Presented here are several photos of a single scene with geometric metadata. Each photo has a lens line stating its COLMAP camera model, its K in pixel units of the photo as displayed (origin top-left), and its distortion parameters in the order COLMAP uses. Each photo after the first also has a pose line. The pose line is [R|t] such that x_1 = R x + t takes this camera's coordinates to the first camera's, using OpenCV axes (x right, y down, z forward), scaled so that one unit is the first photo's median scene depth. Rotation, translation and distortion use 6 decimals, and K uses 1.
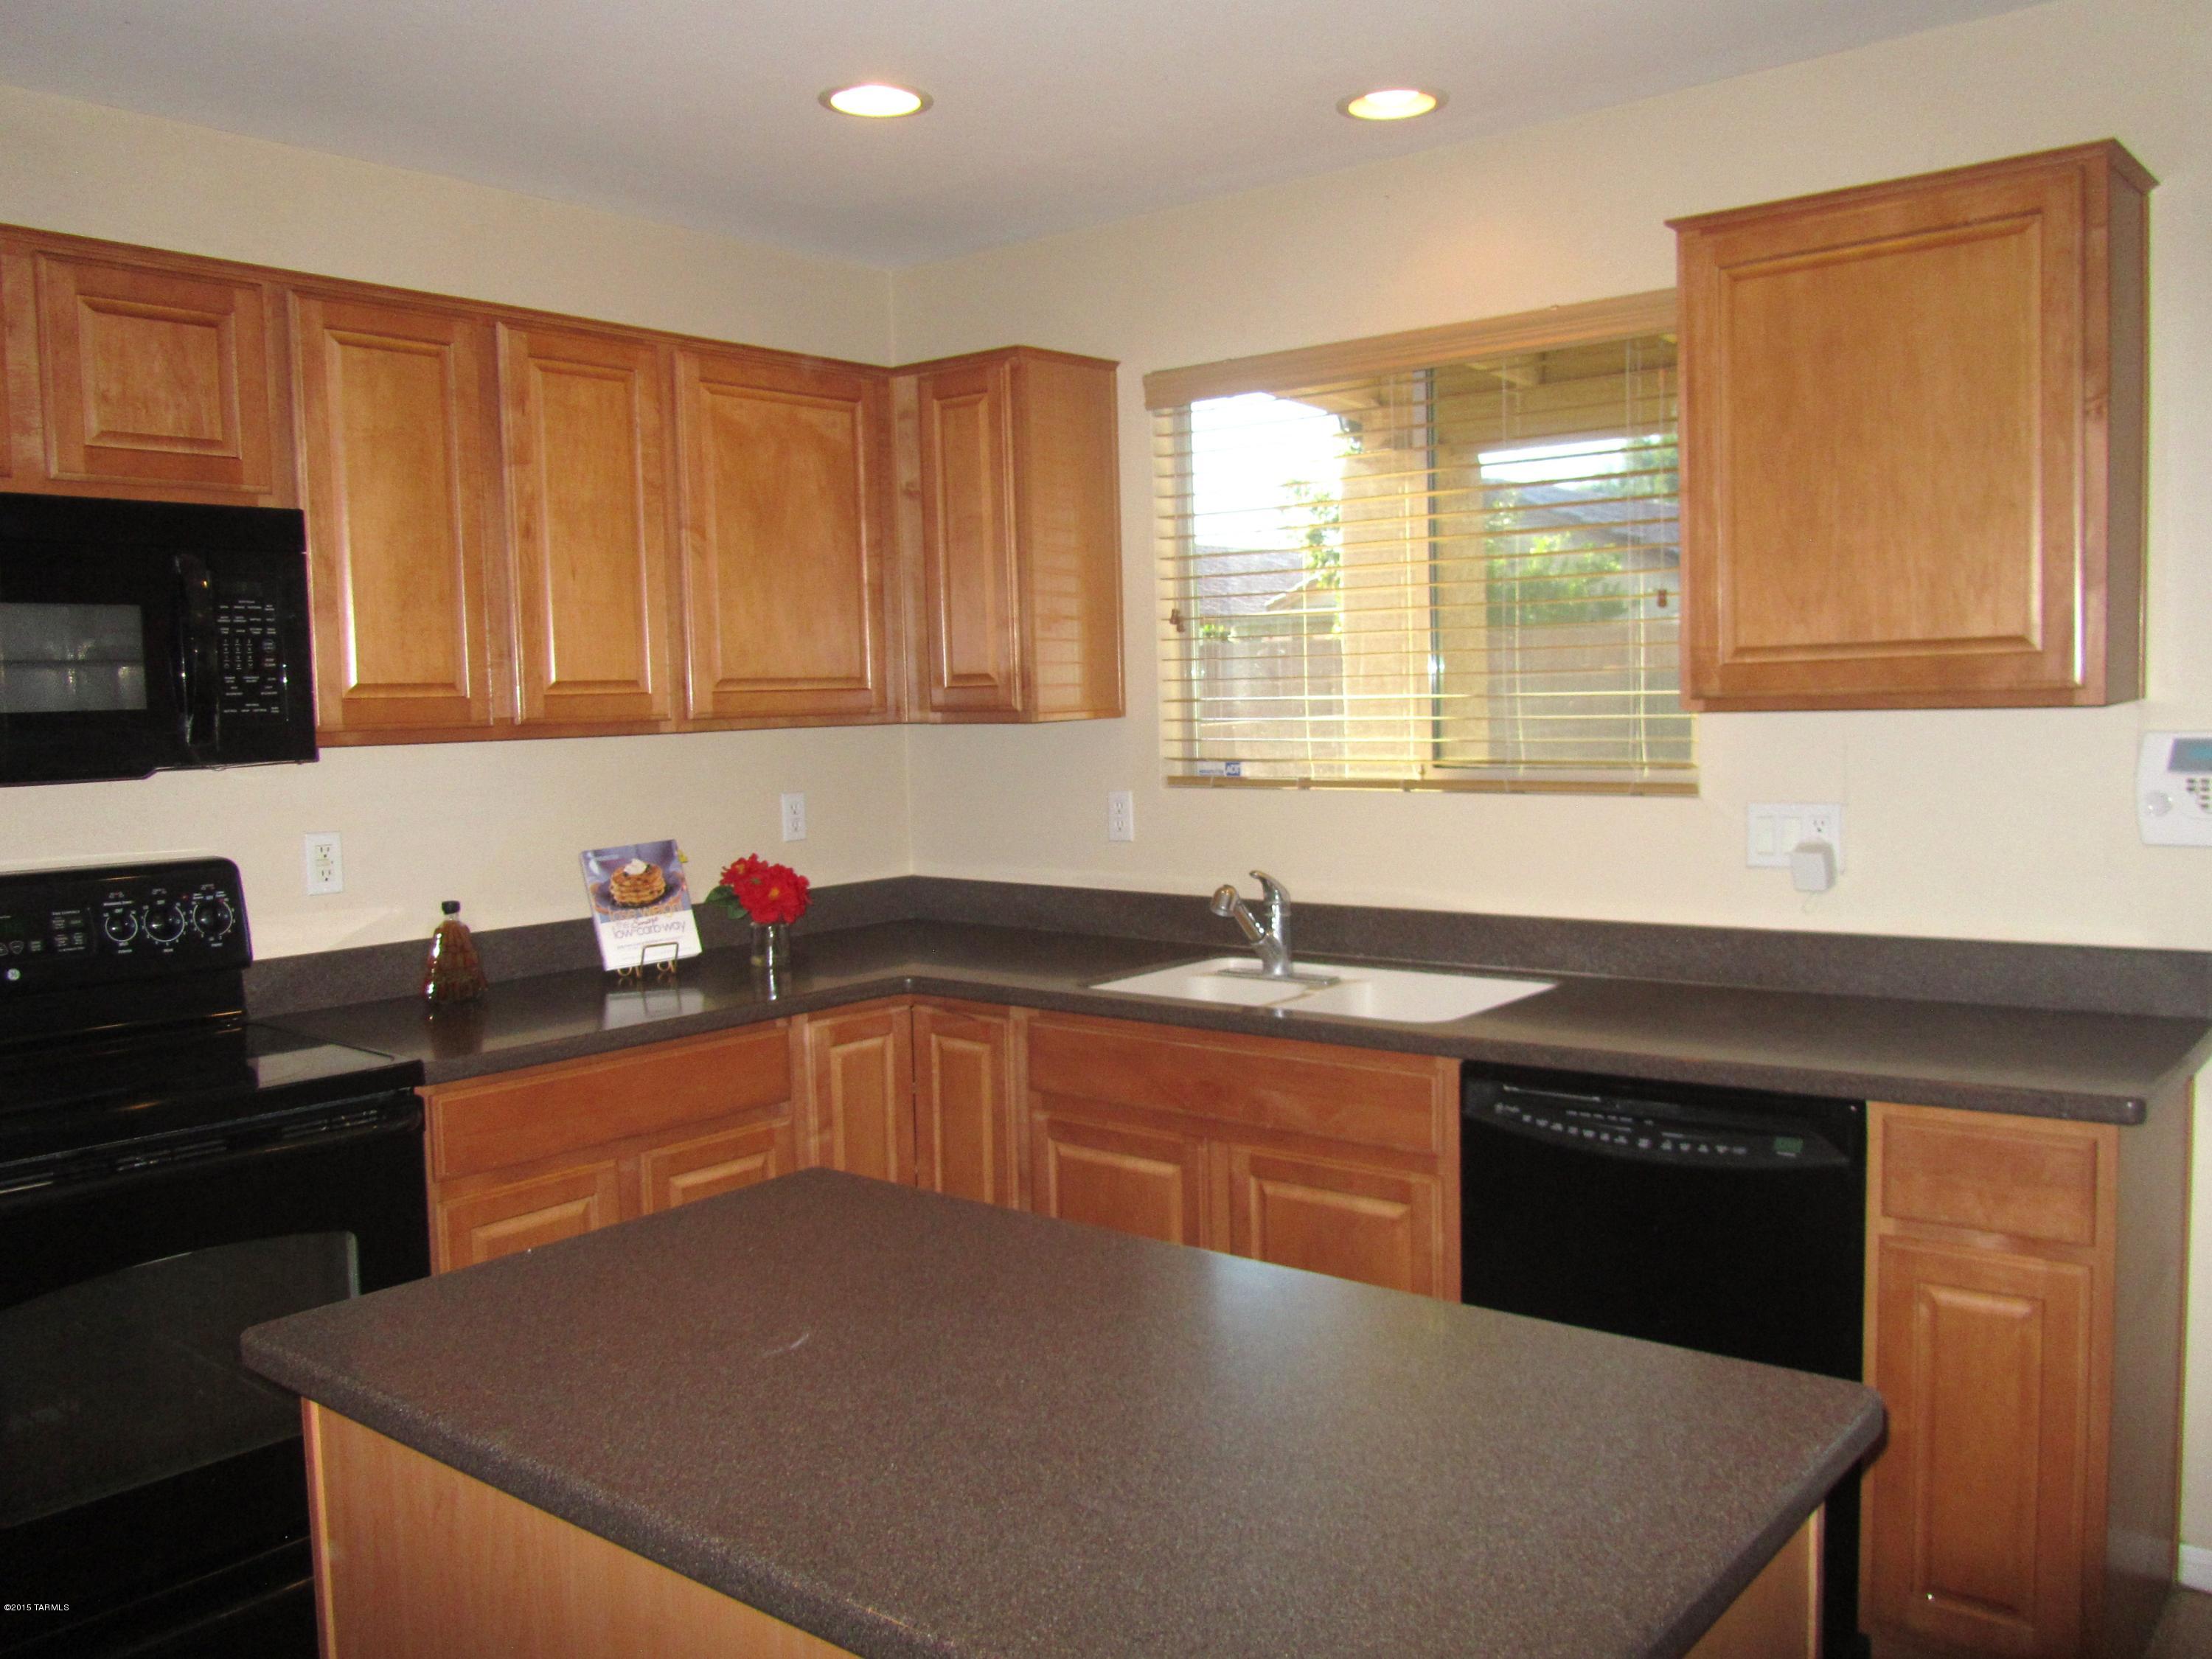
lens RADIAL K [[1840.3, 0, 1106.7], [0, 1840.3, 839.2], [0, 0, 1]] dist [0.005756, 0.012893]
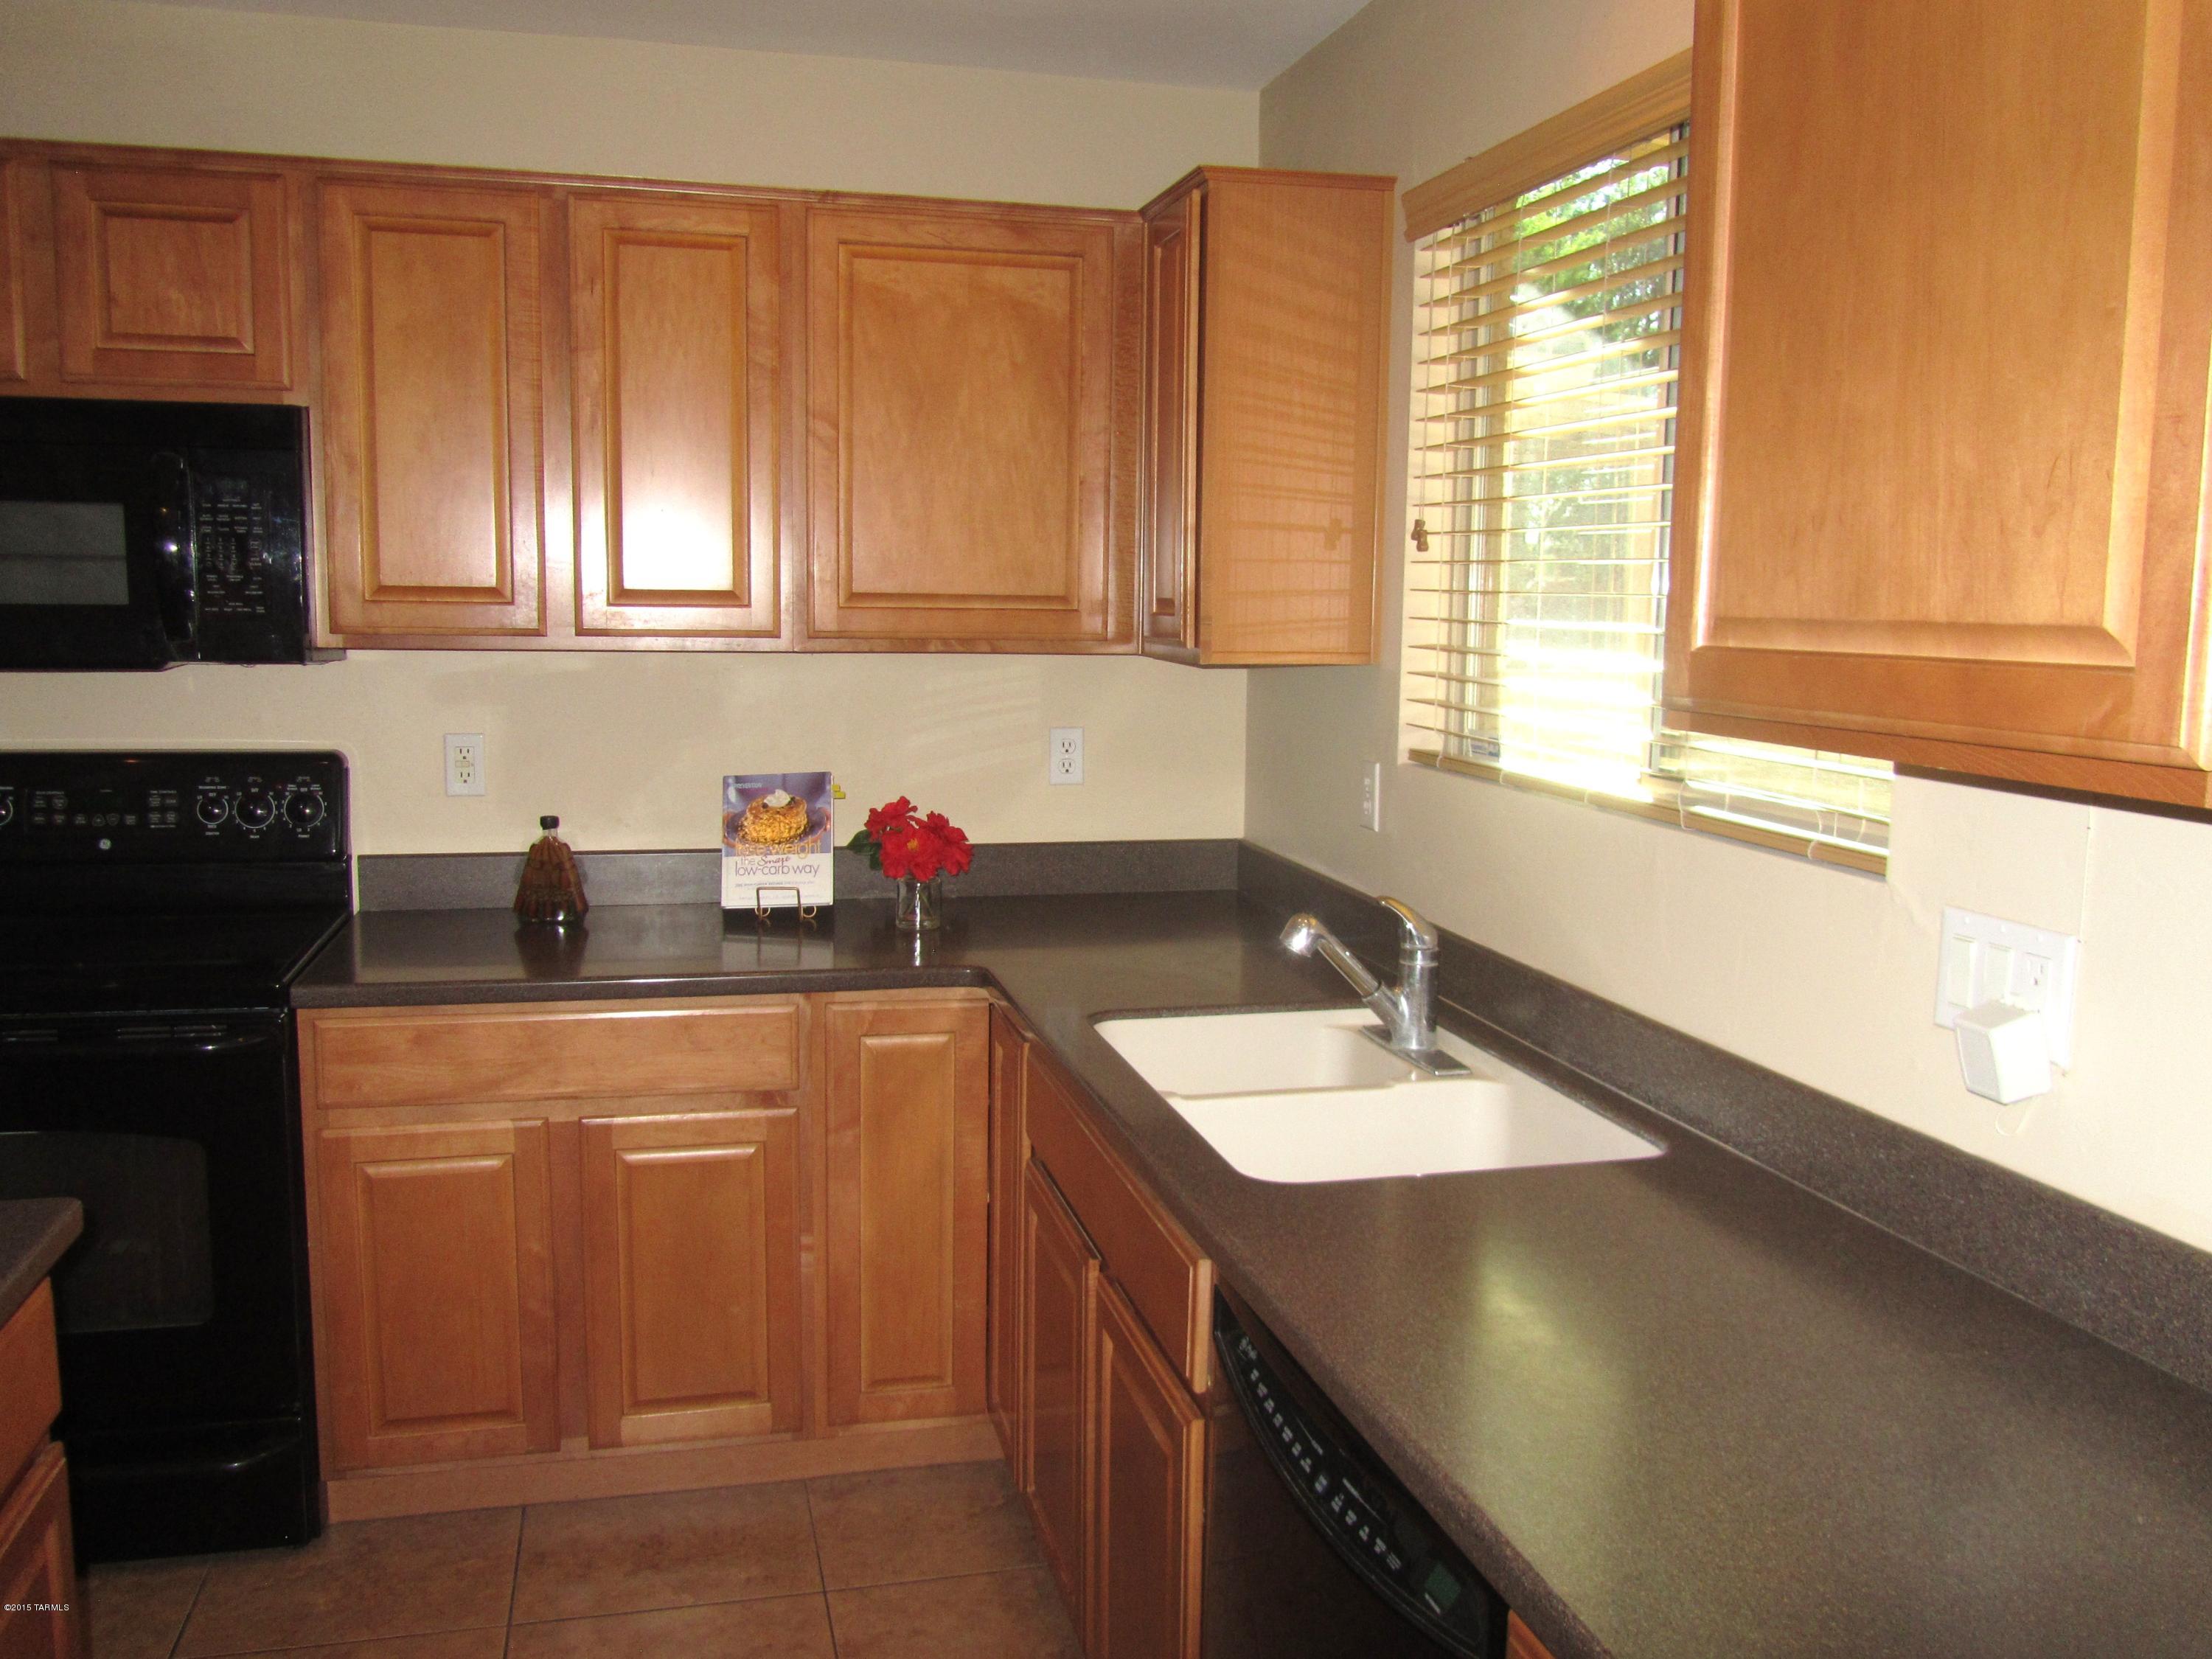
lens RADIAL K [[1840.3, 0, 1105.8], [0, 1840.3, 812.7], [0, 0, 1]] dist [0.005756, 0.012893]
pose [[0.803404, 0.109430, -0.585292, 0.466443], [-0.083210, 0.993955, 0.071617, -0.065152], [0.589591, -0.008835, 0.807654, 0.429620]]
